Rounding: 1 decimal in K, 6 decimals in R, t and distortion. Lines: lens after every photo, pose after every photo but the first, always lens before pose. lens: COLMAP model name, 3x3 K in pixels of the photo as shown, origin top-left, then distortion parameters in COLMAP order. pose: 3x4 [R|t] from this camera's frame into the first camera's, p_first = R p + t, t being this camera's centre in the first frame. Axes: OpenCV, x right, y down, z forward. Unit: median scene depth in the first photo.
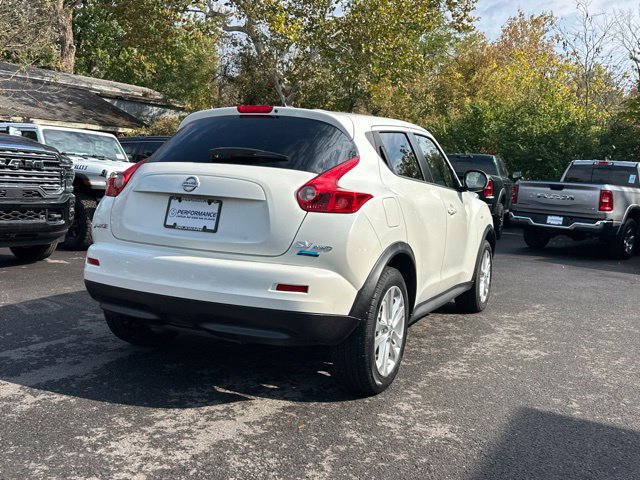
lens RADIAL K [[608.9, 0, 316.5], [0, 608.9, 237.7], [0, 0, 1]] dist [0.155969, -0.341310]
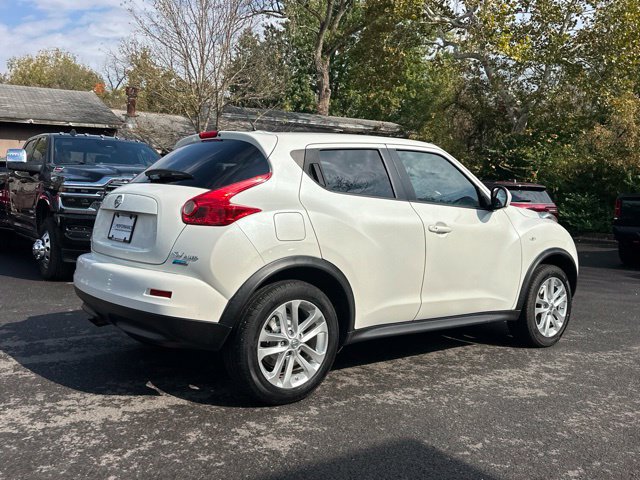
lens RADIAL K [[608.9, 0, 316.5], [0, 608.9, 237.7], [0, 0, 1]] dist [0.155969, -0.341310]
pose [[0.908829, 0.008239, -0.417087, 0.614497], [-0.028256, 0.998725, -0.041840, 0.019154], [0.416210, 0.049811, 0.907903, 0.096792]]
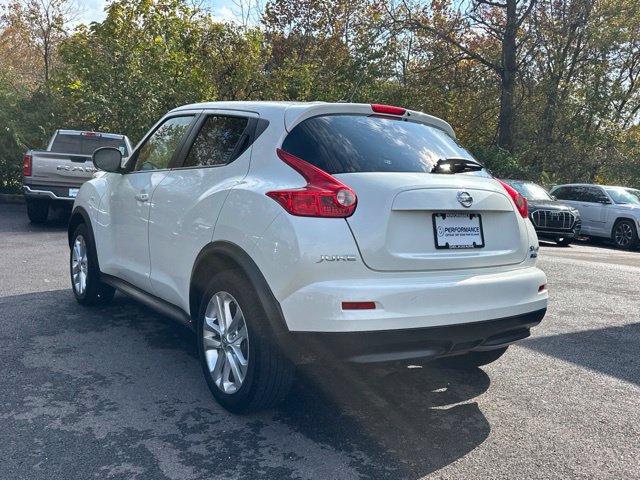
lens RADIAL K [[608.9, 0, 316.5], [0, 608.9, 237.7], [0, 0, 1]] dist [0.155969, -0.341310]
pose [[0.484573, -0.115515, 0.867090, -1.111910], [0.056589, 0.993306, 0.100705, -0.133899], [-0.872918, 0.000269, 0.487866, 0.731980]]
